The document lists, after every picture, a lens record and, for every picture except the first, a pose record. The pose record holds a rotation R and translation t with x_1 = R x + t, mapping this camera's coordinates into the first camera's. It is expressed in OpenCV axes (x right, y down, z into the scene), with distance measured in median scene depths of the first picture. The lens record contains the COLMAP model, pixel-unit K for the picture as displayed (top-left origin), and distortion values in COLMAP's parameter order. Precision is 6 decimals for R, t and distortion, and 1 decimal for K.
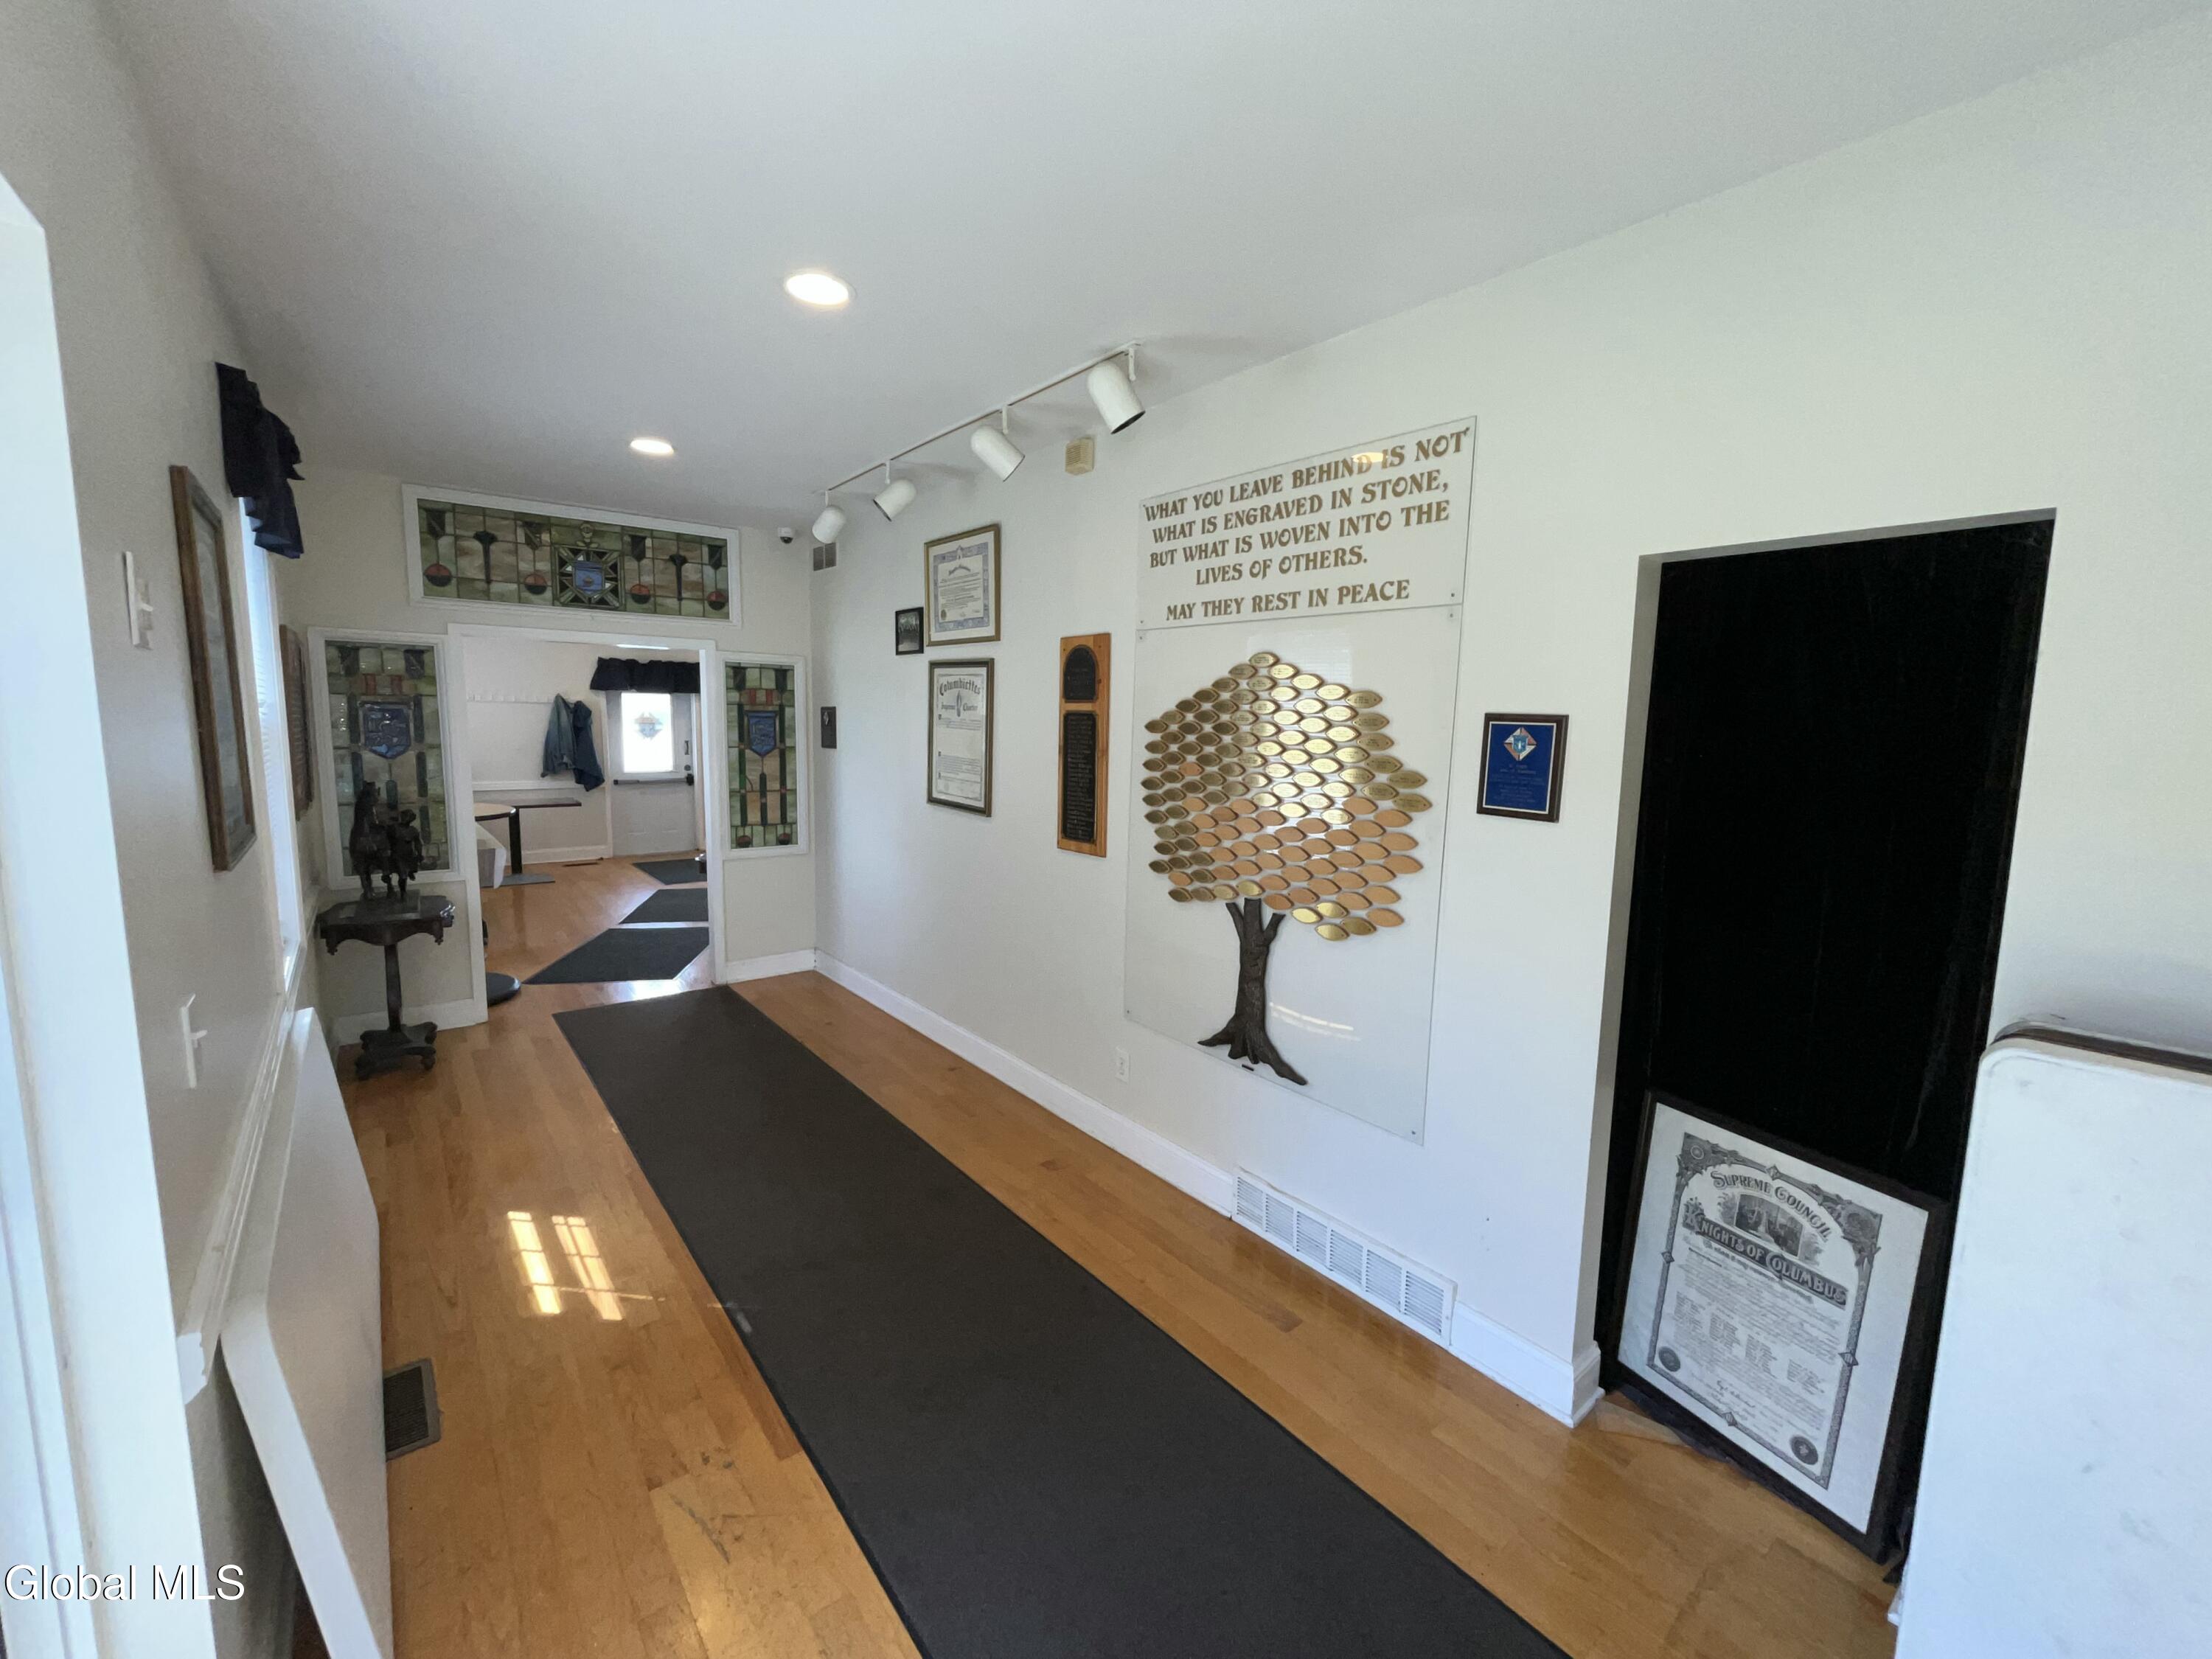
lens RADIAL K [[898.6, 0, 1105.9], [0, 898.6, 829.7], [0, 0, 1]] dist [-0.002336, -0.000053]
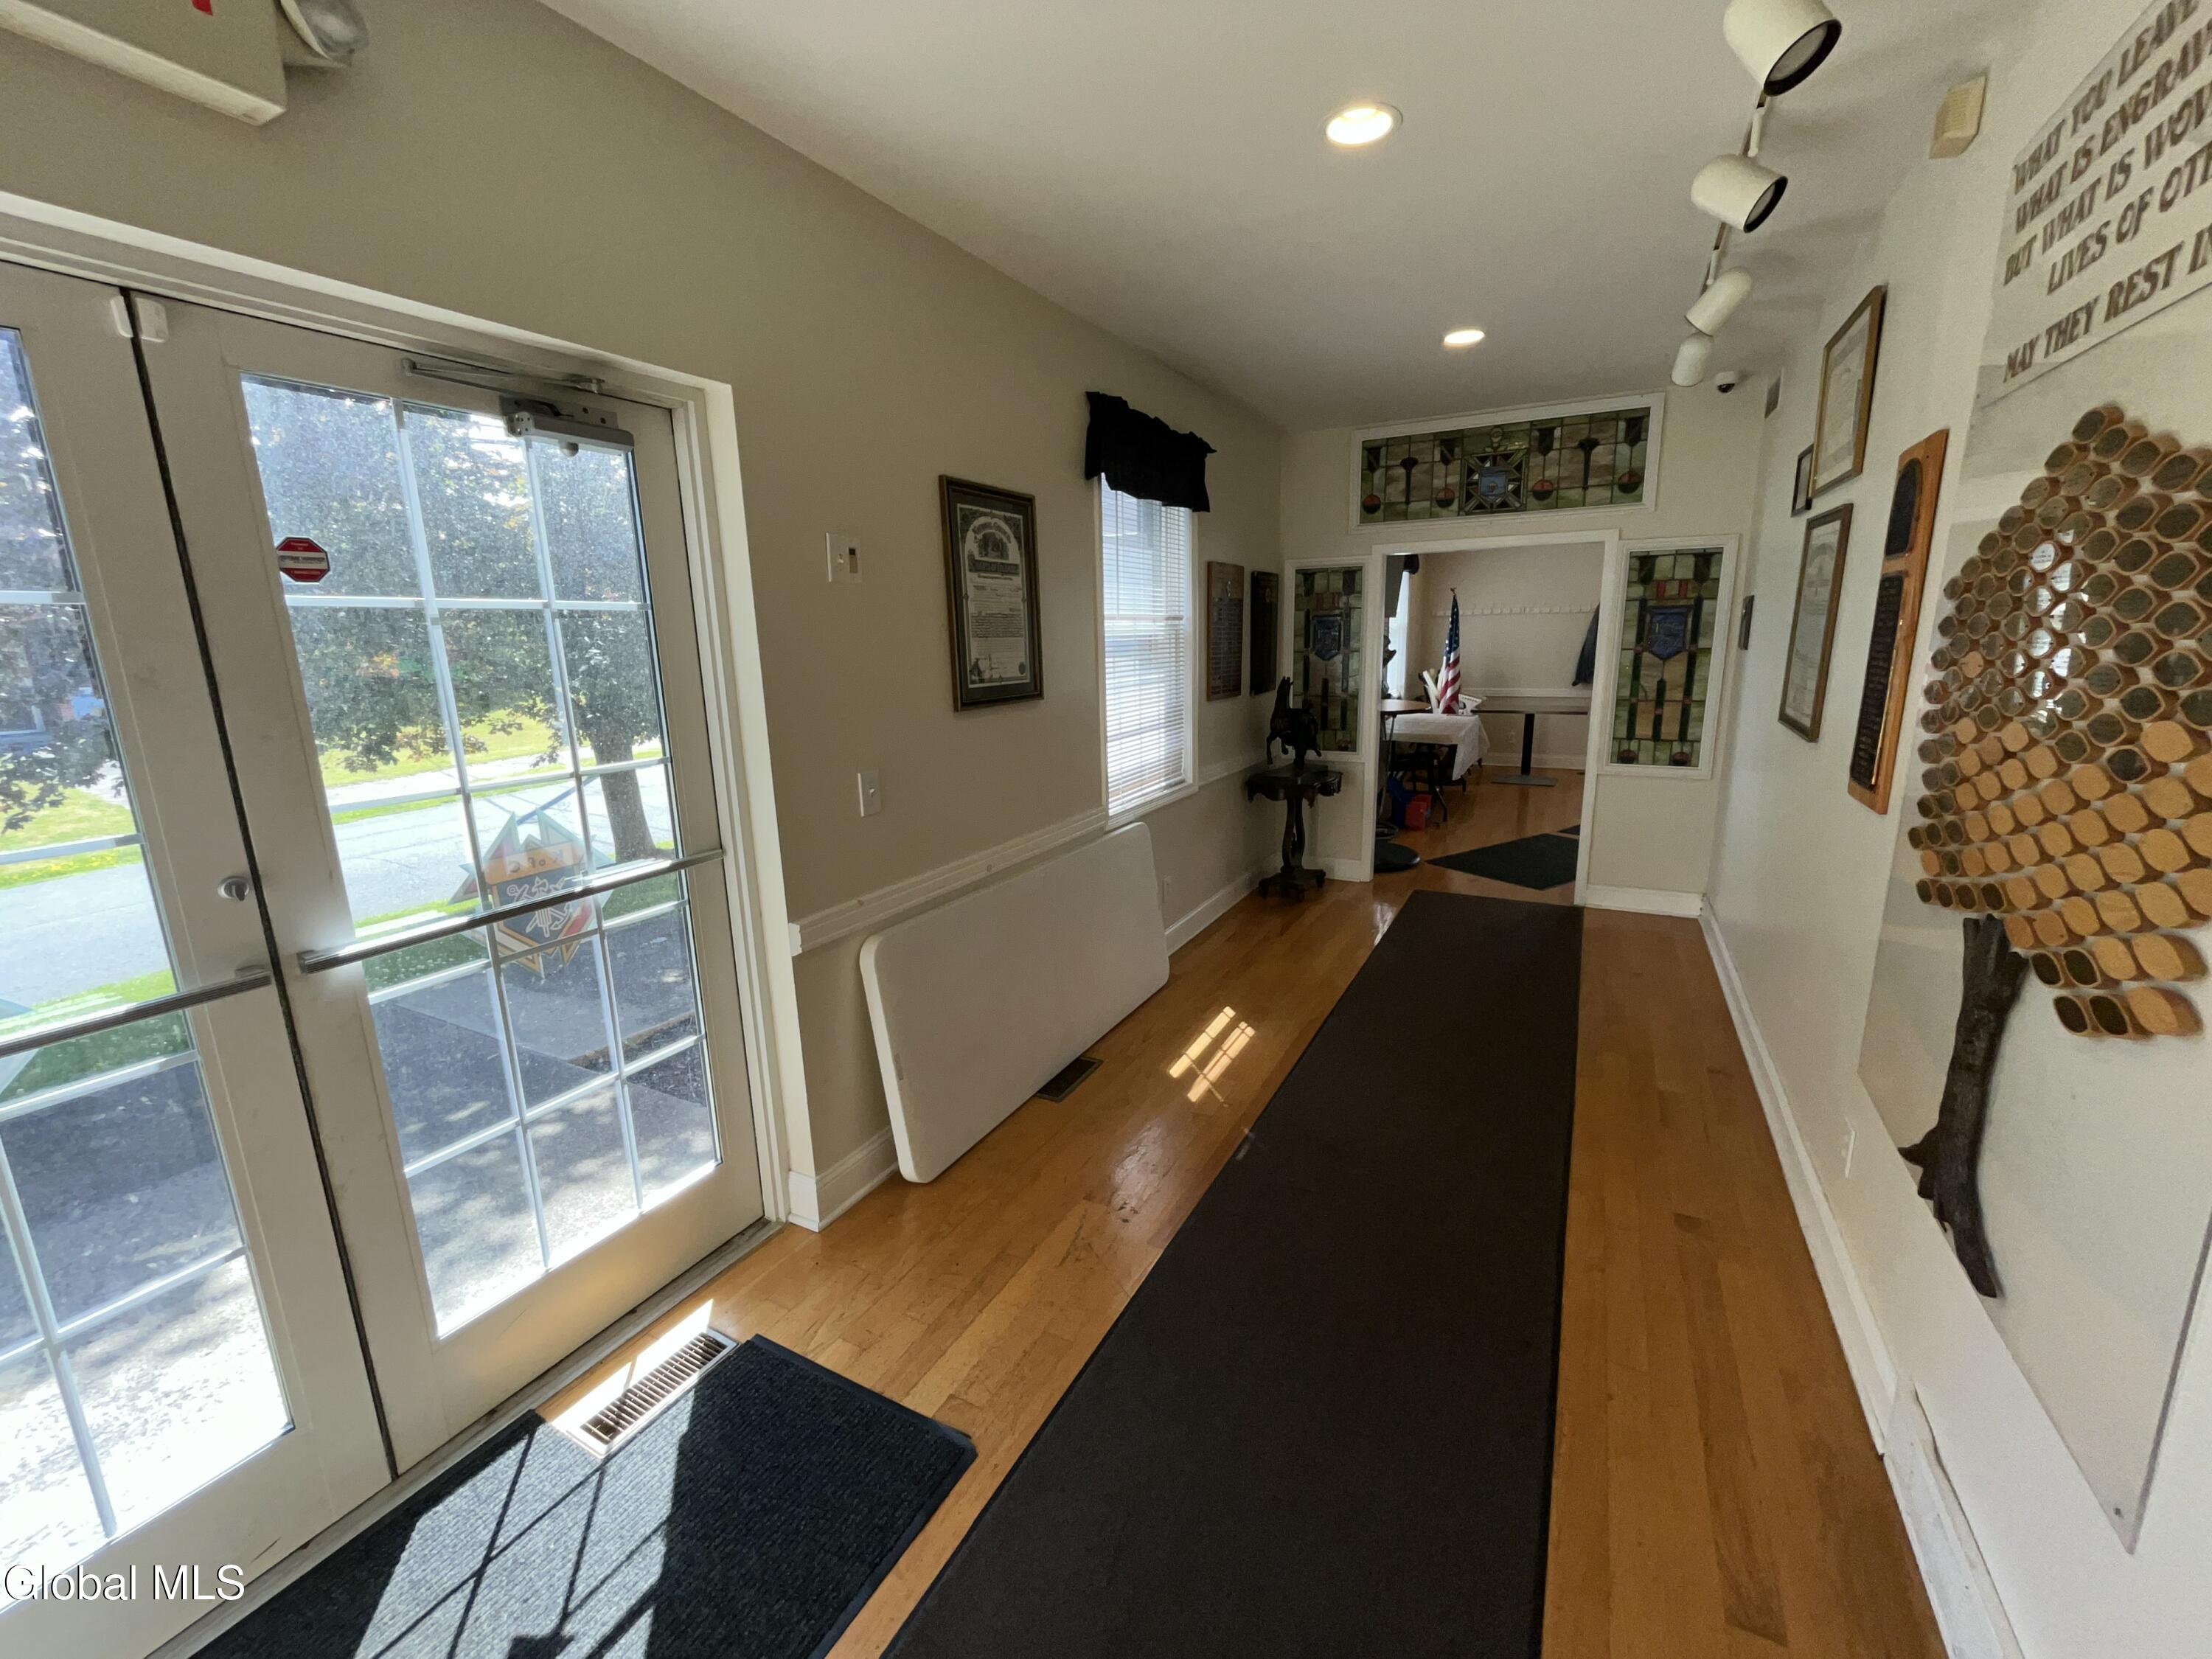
lens RADIAL K [[898.6, 0, 1107.5], [0, 898.6, 828.9], [0, 0, 1]] dist [-0.002336, -0.000053]
pose [[0.384996, 0.167802, -0.907535, 0.244510], [-0.085285, 0.985593, 0.146055, -0.002523], [0.918969, 0.021169, 0.393760, 0.191687]]
